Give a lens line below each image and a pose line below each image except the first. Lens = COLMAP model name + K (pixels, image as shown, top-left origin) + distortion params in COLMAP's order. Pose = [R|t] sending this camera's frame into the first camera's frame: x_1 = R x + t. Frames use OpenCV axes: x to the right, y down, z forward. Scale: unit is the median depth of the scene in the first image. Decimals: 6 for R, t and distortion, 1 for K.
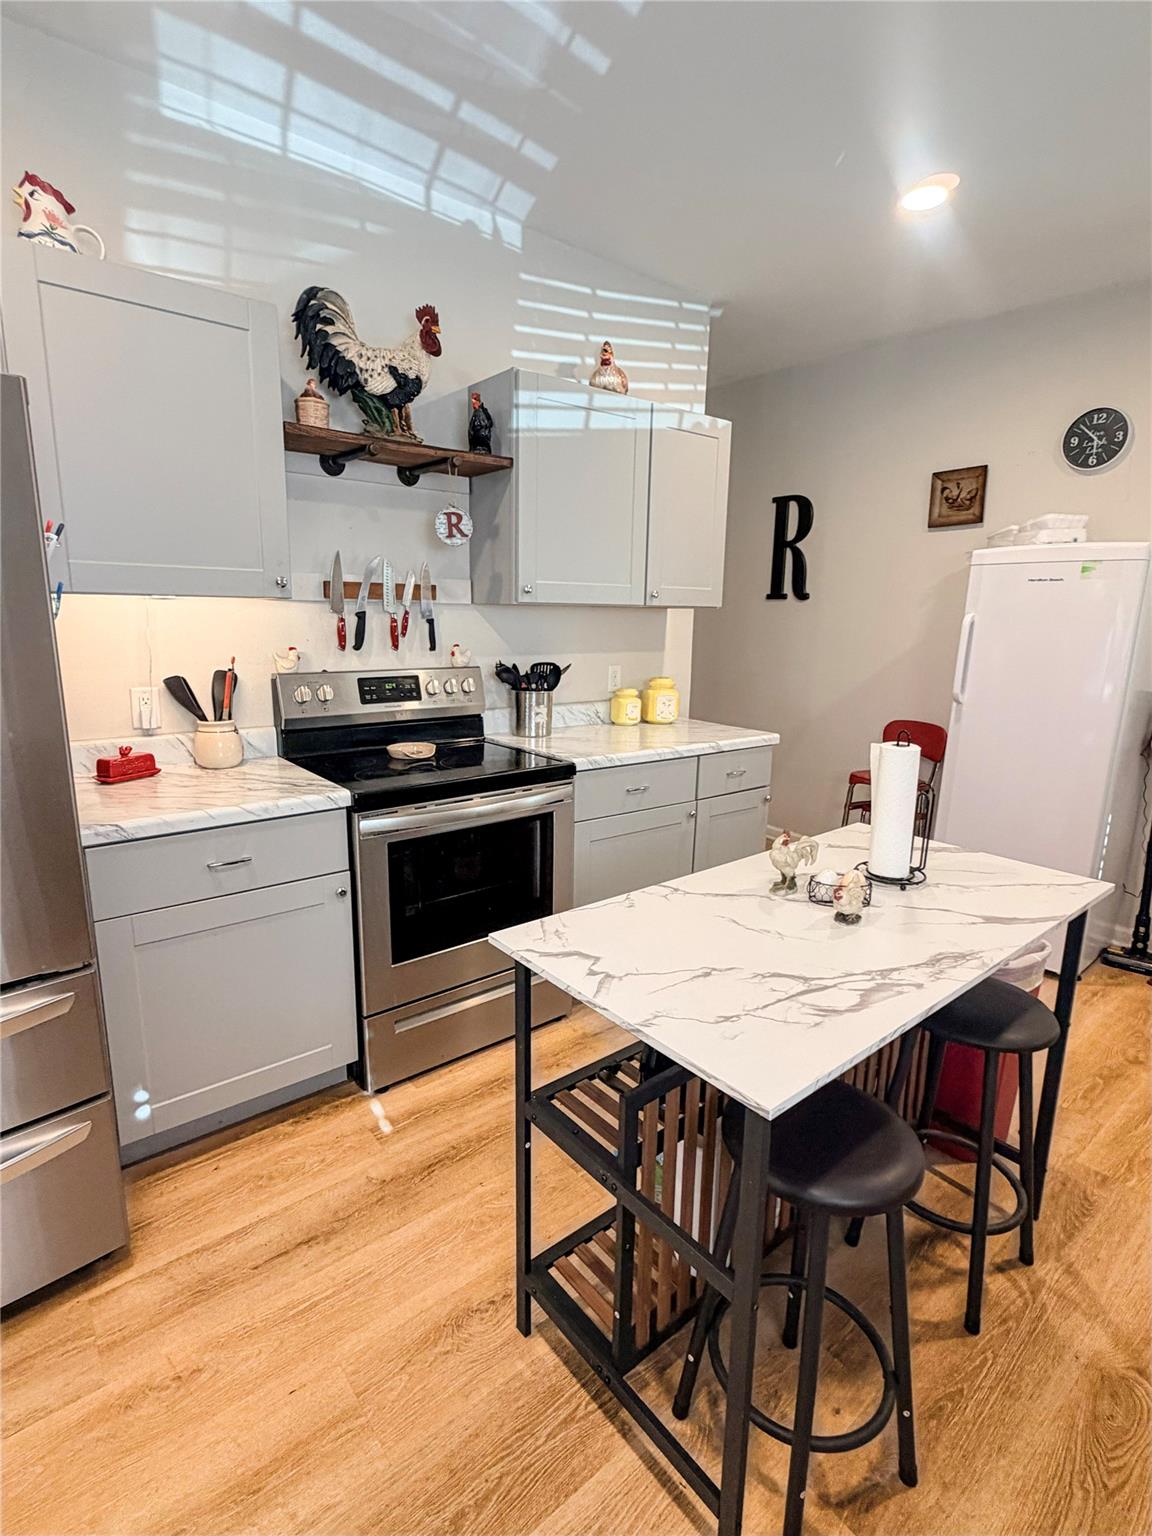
lens RADIAL K [[748.5, 0, 587.9], [0, 748.5, 747.3], [0, 0, 1]] dist [0.002818, 0.000250]
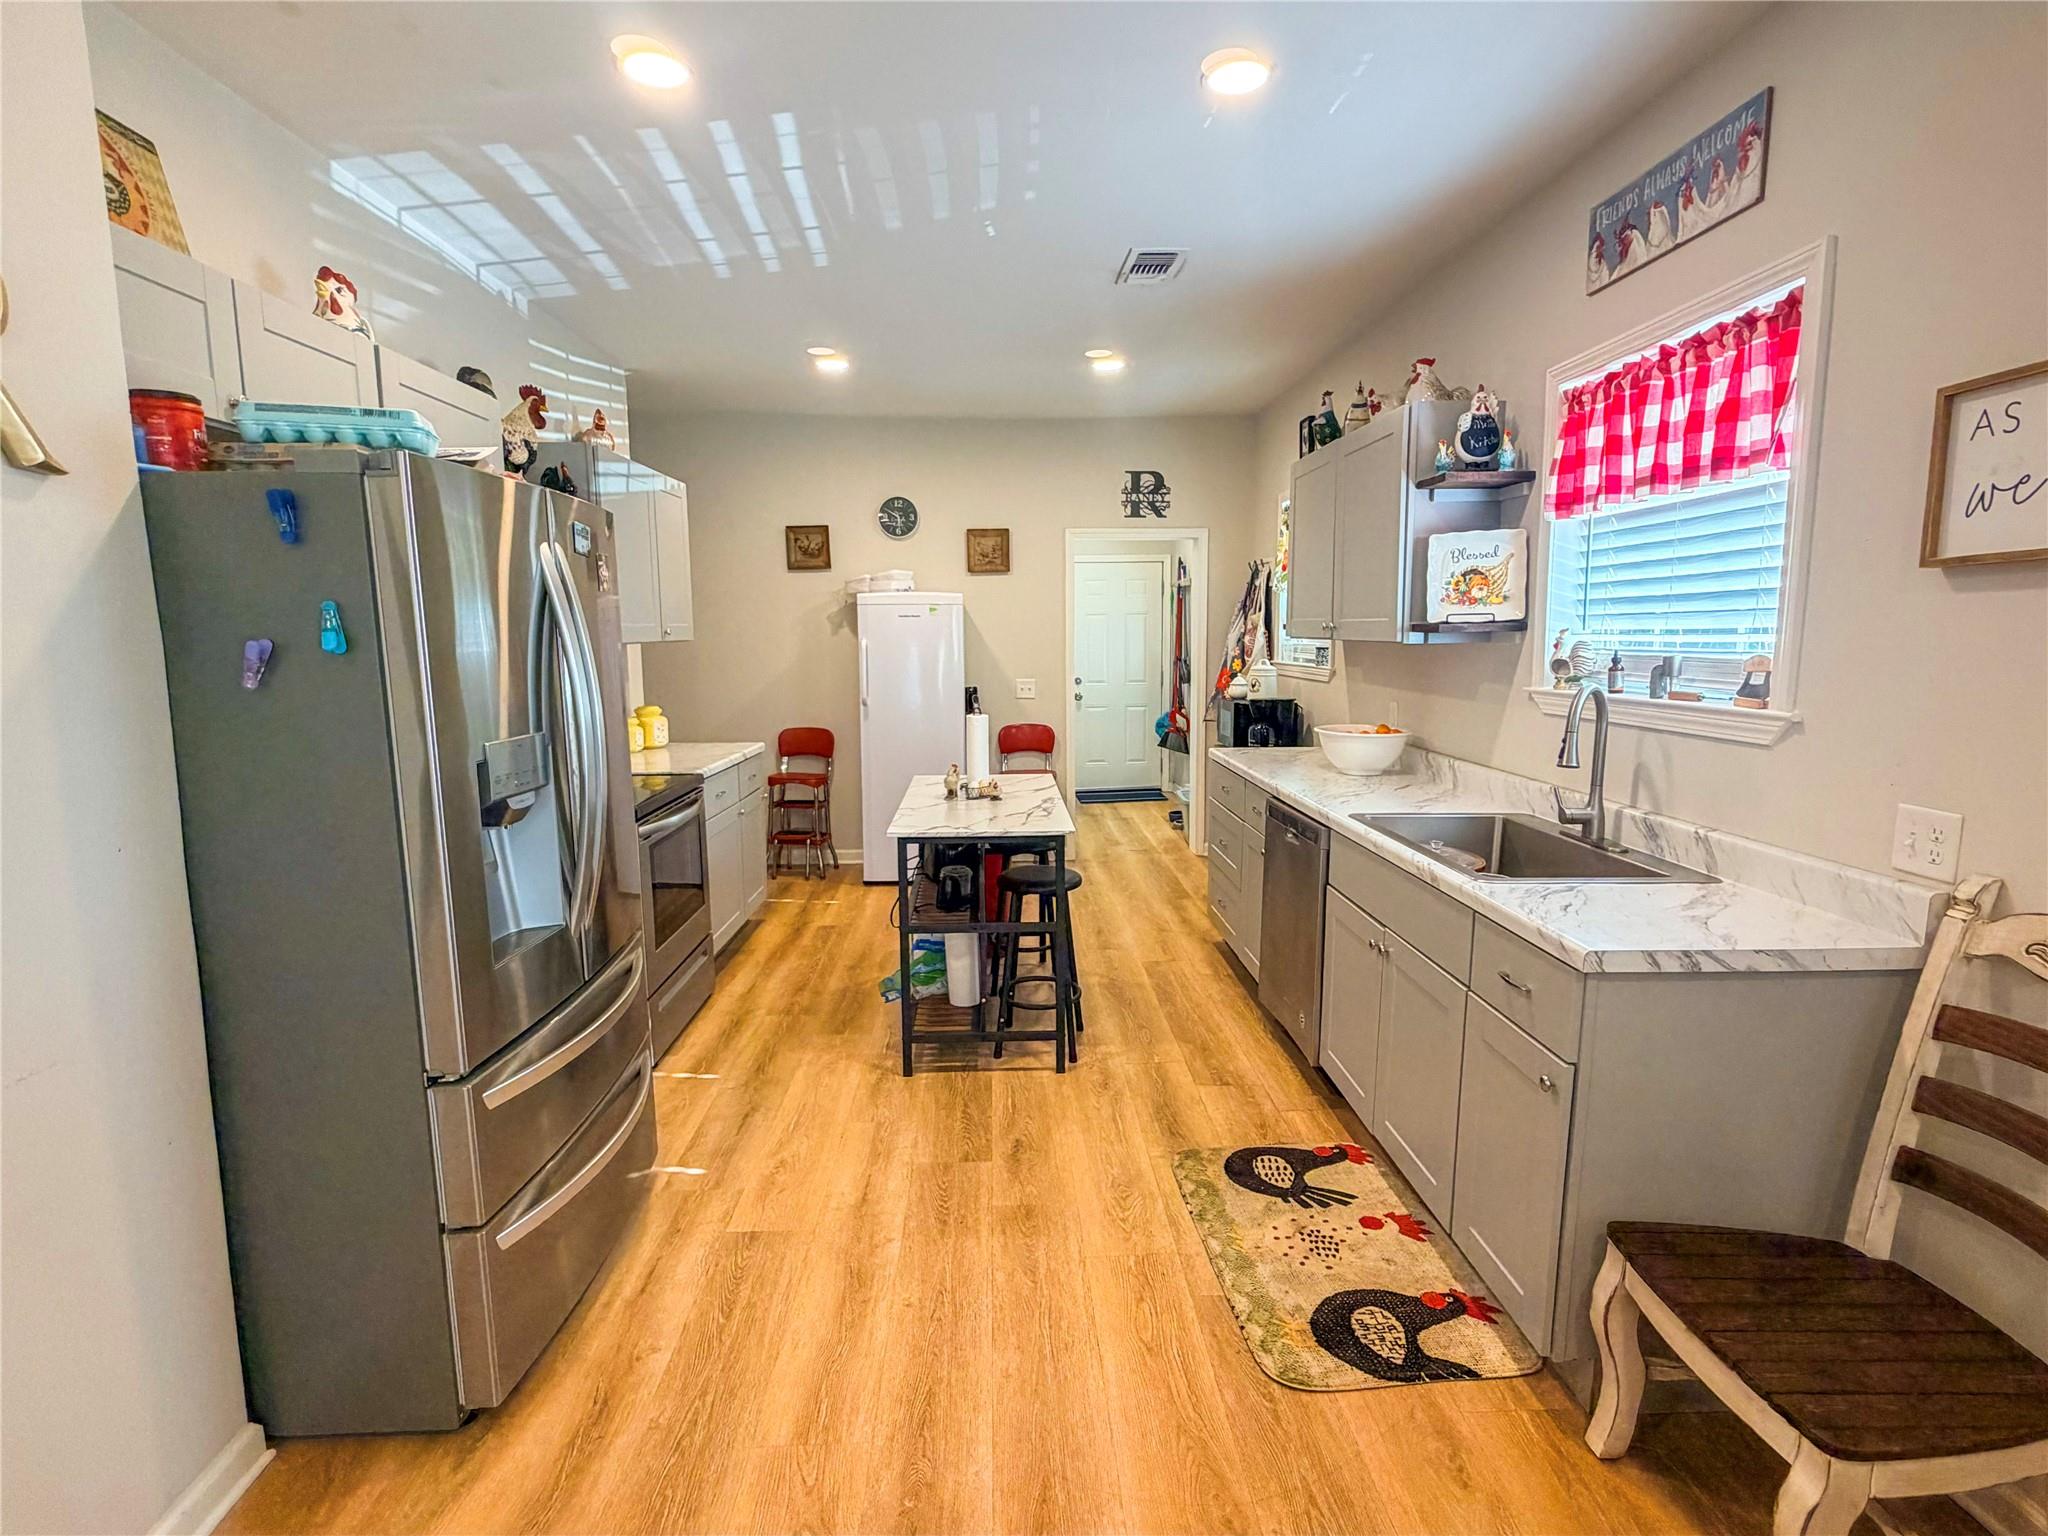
lens RADIAL K [[998.0, 0, 1025.2], [0, 998.0, 776.7], [0, 0, 1]] dist [0.002818, 0.000250]
pose [[0.589967, -0.145763, 0.794162, -0.995291], [0.161943, 0.984945, 0.060476, 0.008736], [-0.791021, 0.092930, 0.604690, -0.399930]]
